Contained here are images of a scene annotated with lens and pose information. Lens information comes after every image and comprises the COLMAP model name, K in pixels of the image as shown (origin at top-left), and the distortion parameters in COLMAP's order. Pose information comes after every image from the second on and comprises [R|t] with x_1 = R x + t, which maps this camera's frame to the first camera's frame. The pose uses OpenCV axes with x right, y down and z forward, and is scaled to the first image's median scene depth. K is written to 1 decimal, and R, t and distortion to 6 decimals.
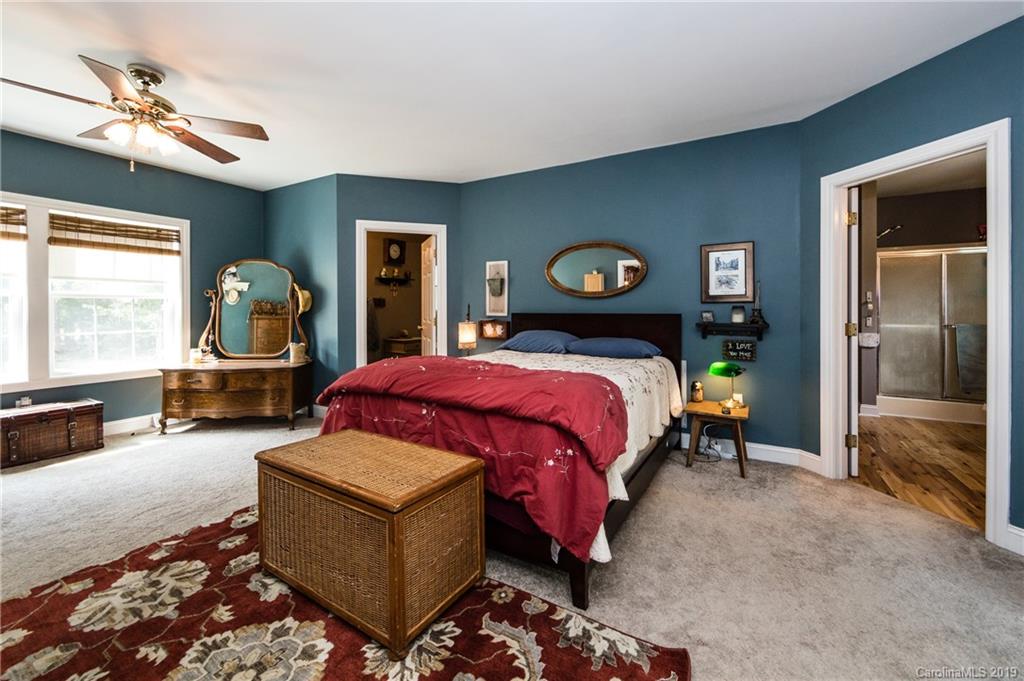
lens RADIAL K [[406.2, 0, 529.6], [0, 406.2, 305.8], [0, 0, 1]] dist [-0.001407, -0.000462]
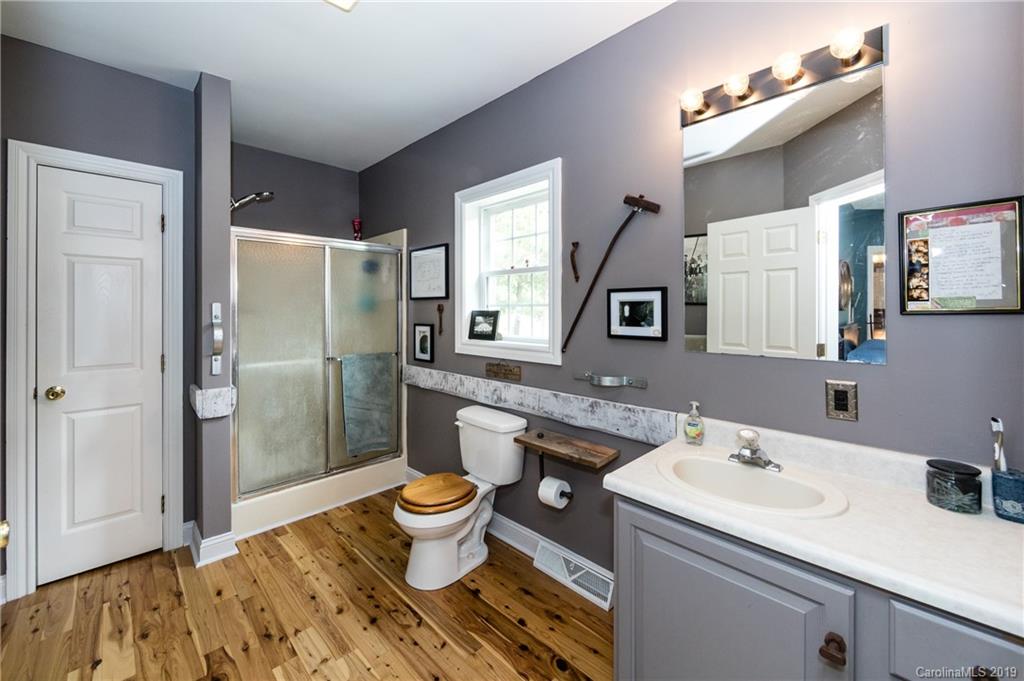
lens RADIAL K [[406.2, 0, 503.4], [0, 406.2, 313.2], [0, 0, 1]] dist [-0.001407, -0.000462]
pose [[0.268873, -0.005300, 0.963161, 0.469376], [0.001453, 0.999986, 0.005097, -0.024432], [-0.963175, 0.000029, 0.268877, 0.548260]]
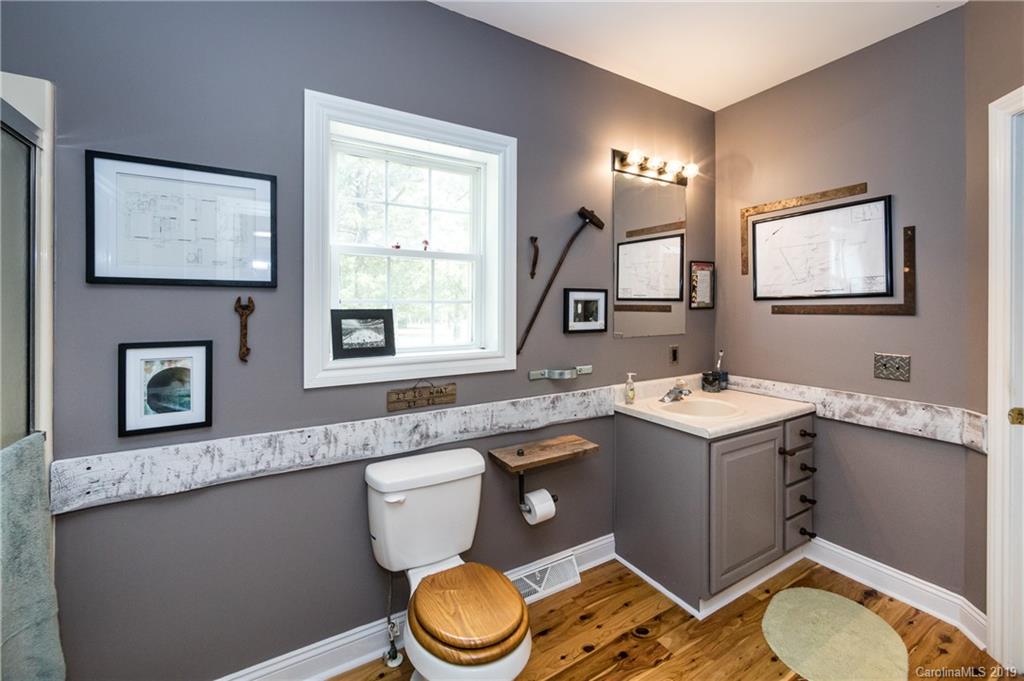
lens RADIAL K [[406.2, 0, 516.7], [0, 406.2, 310.6], [0, 0, 1]] dist [-0.001407, -0.000462]
pose [[-0.867545, -0.000236, 0.497358, 0.699835], [0.005332, 0.999938, 0.009776, -0.026662], [-0.497329, 0.011133, -0.867490, 0.931439]]
